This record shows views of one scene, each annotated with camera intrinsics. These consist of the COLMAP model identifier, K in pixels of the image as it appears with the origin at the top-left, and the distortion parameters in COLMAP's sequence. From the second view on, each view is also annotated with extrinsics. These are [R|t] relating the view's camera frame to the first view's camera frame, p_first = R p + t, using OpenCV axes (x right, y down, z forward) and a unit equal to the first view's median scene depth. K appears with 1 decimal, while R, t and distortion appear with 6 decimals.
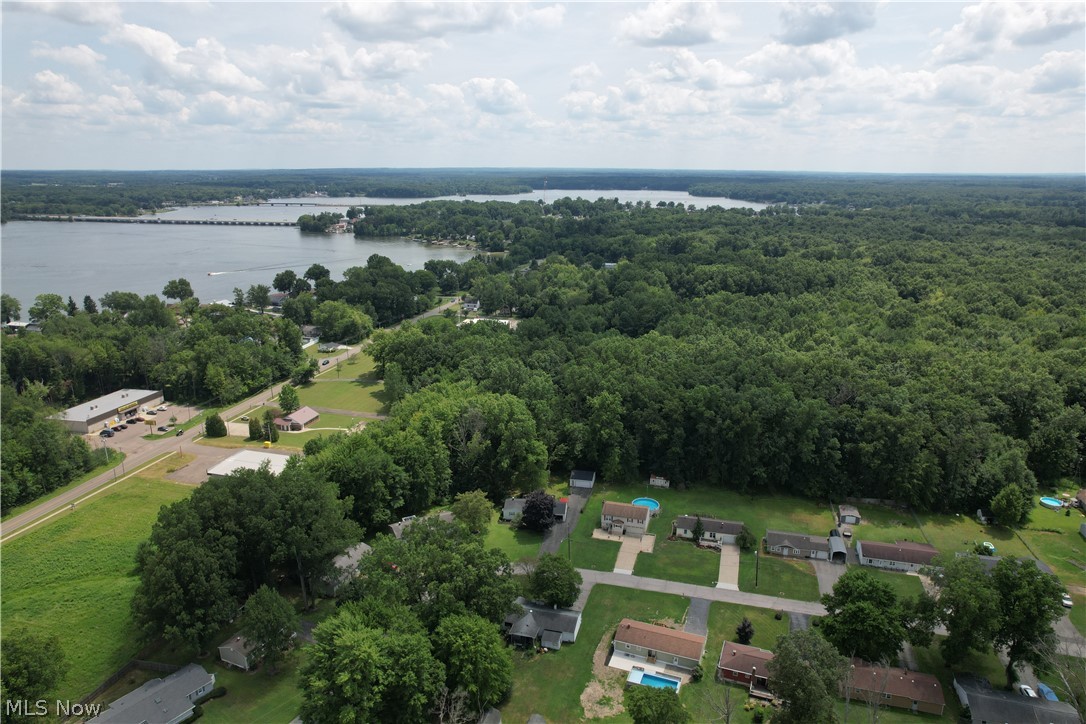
lens RADIAL K [[694.1, 0, 543.0], [0, 694.1, 362.0], [0, 0, 1]] dist [-0.075144, 0.065791]
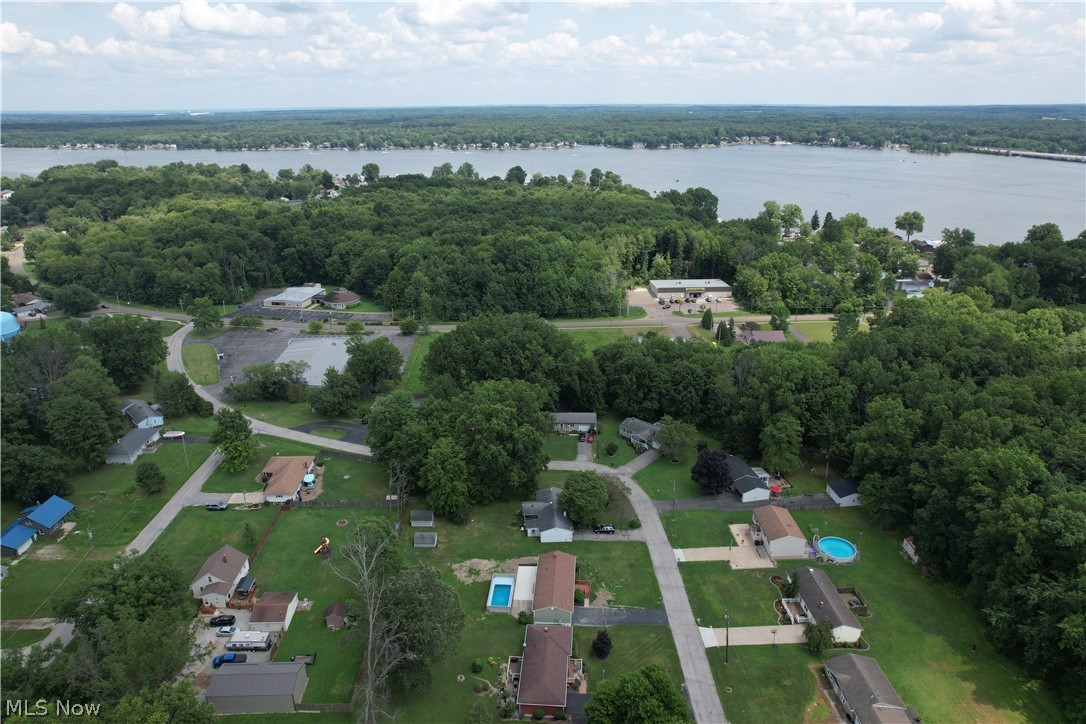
lens RADIAL K [[694.1, 0, 543.0], [0, 694.1, 362.0], [0, 0, 1]] dist [-0.075144, 0.065791]
pose [[0.302803, 0.331278, -0.893625, 0.488483], [-0.252267, 0.932061, 0.260047, -0.070548], [0.919060, 0.146689, 0.365801, 0.306067]]
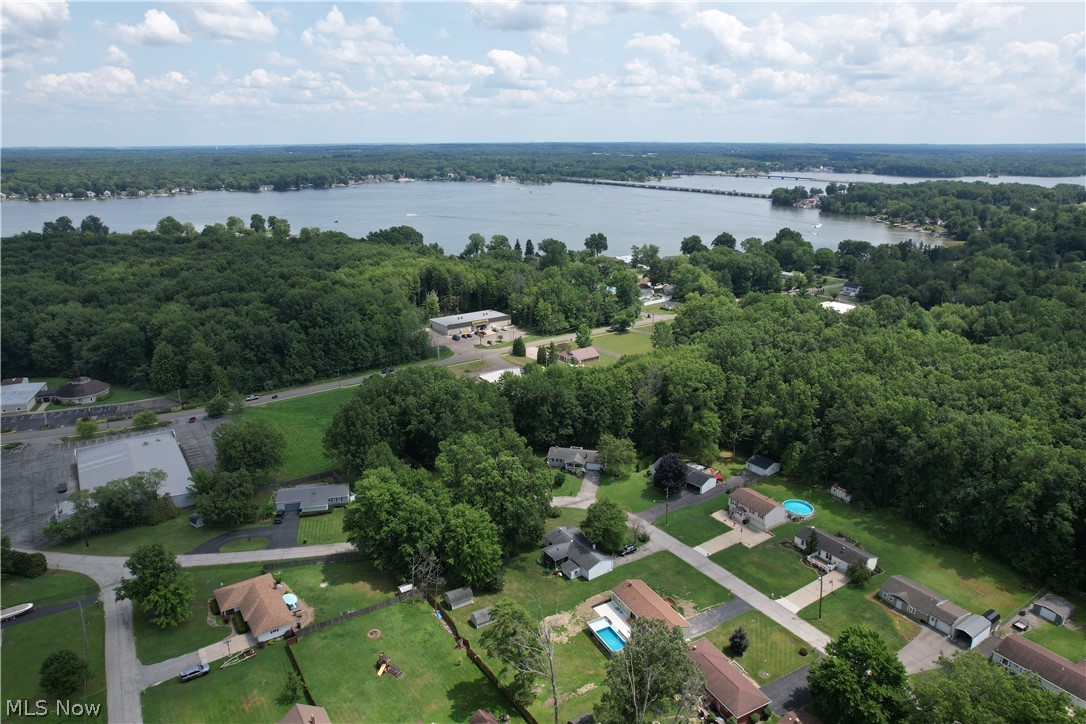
lens RADIAL K [[694.1, 0, 543.0], [0, 694.1, 362.0], [0, 0, 1]] dist [-0.075144, 0.065791]
pose [[0.756720, 0.195317, -0.623880, 0.317182], [-0.173514, 0.980104, 0.096380, -0.007148], [0.630292, 0.035319, 0.775555, 0.062808]]
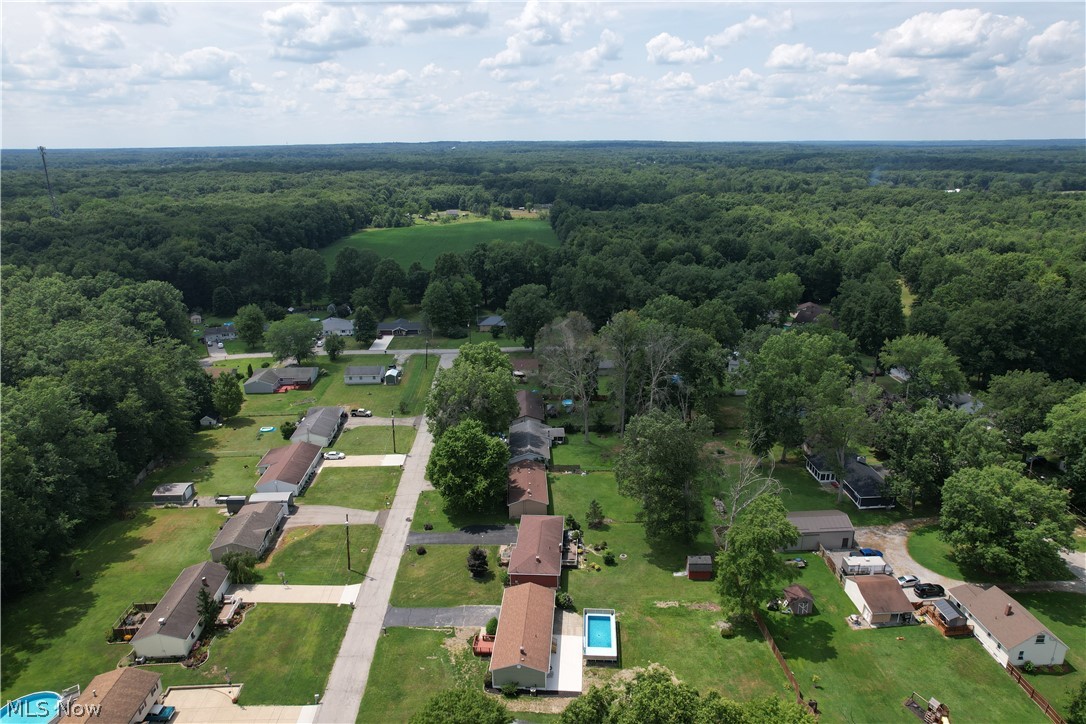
lens RADIAL K [[694.1, 0, 543.0], [0, 694.1, 362.0], [0, 0, 1]] dist [-0.075144, 0.065791]
pose [[-0.311089, -0.281355, 0.907779, -0.201906], [0.264115, 0.891955, 0.366961, -0.042643], [-0.912944, 0.353915, -0.203168, 0.539789]]
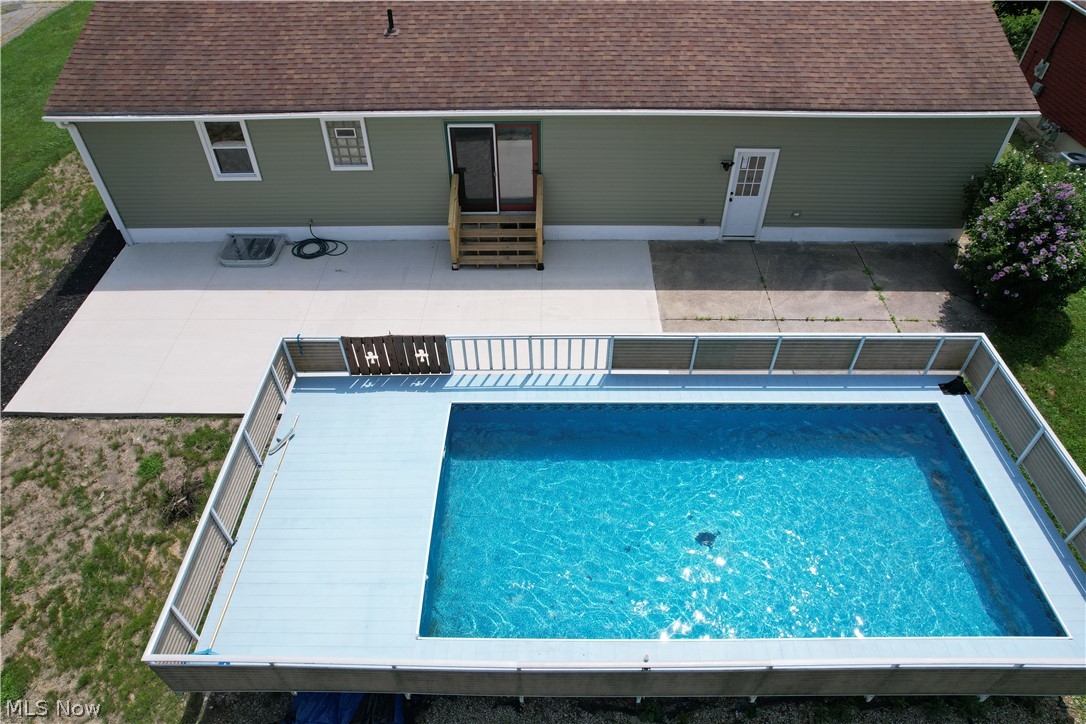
lens RADIAL K [[694.1, 0, 543.0], [0, 694.1, 362.0], [0, 0, 1]] dist [-0.075144, 0.065791]
pose [[0.933131, -0.253305, 0.255152, 0.069117], [0.106004, 0.871956, 0.477971, 0.208207], [-0.343554, -0.418963, 0.840501, 0.468028]]
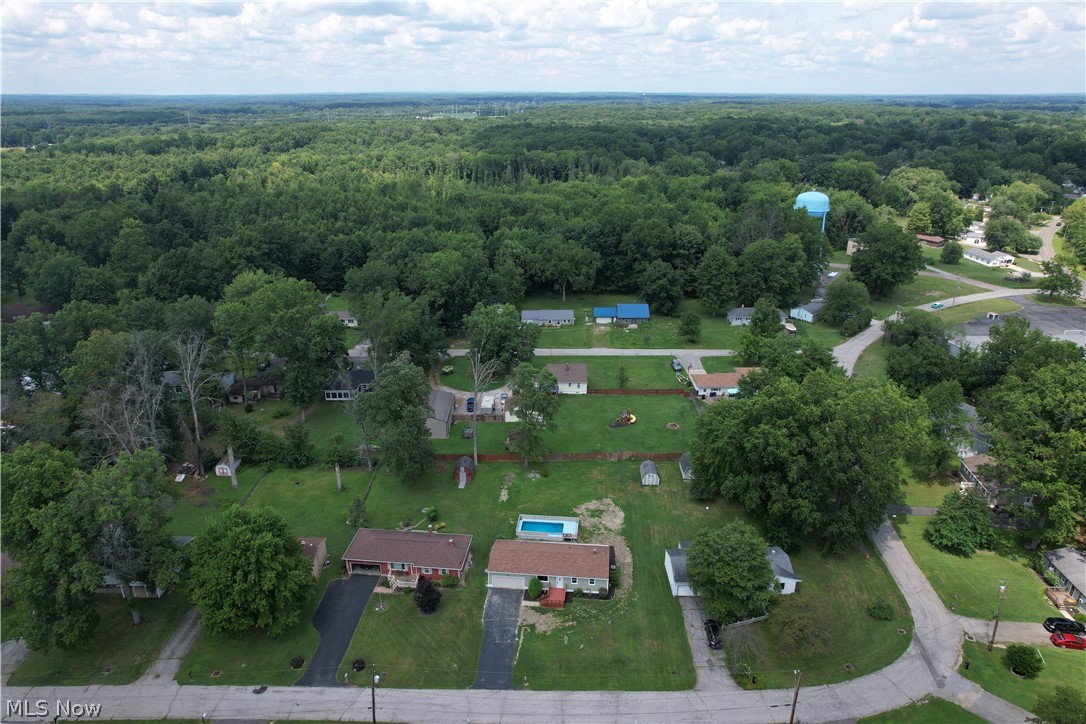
lens RADIAL K [[694.1, 0, 543.0], [0, 694.1, 362.0], [0, 0, 1]] dist [-0.075144, 0.065791]
pose [[-0.962477, 0.099798, -0.252346, 0.177454], [-0.073214, 0.799934, 0.595604, -0.099169], [0.261301, 0.591731, -0.762612, 0.748272]]
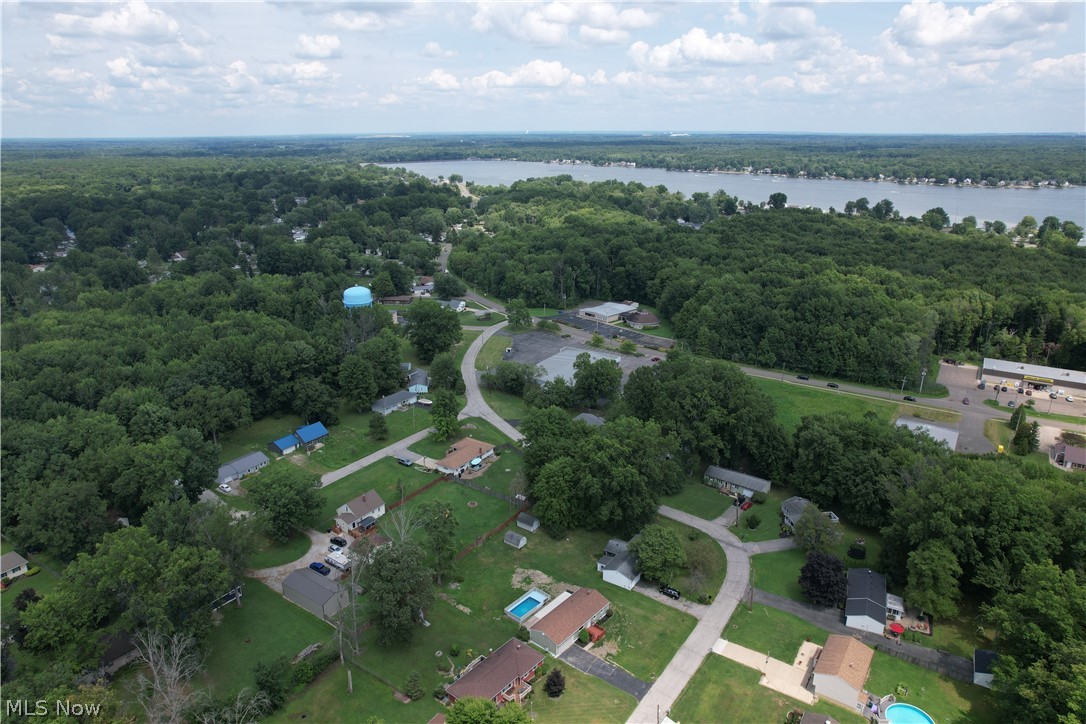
lens RADIAL K [[694.1, 0, 543.0], [0, 694.1, 362.0], [0, 0, 1]] dist [-0.075144, 0.065791]
pose [[-0.319445, 0.301013, -0.898524, 0.511637], [-0.255098, 0.885884, 0.387471, -0.159146], [0.912623, 0.352987, -0.206203, 0.545470]]
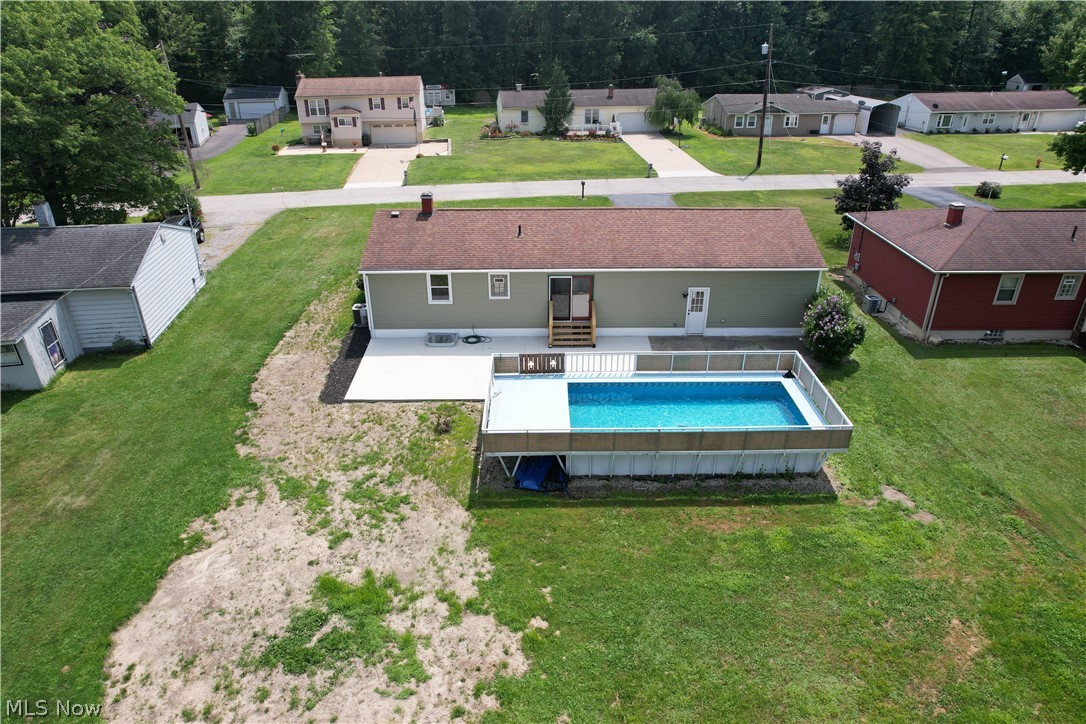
lens RADIAL K [[694.1, 0, 543.0], [0, 694.1, 362.0], [0, 0, 1]] dist [-0.075144, 0.065791]
pose [[0.927532, -0.173476, 0.331046, 0.043996], [0.107088, 0.971971, 0.209293, 0.206985], [-0.358074, -0.158675, 0.920112, 0.425126]]
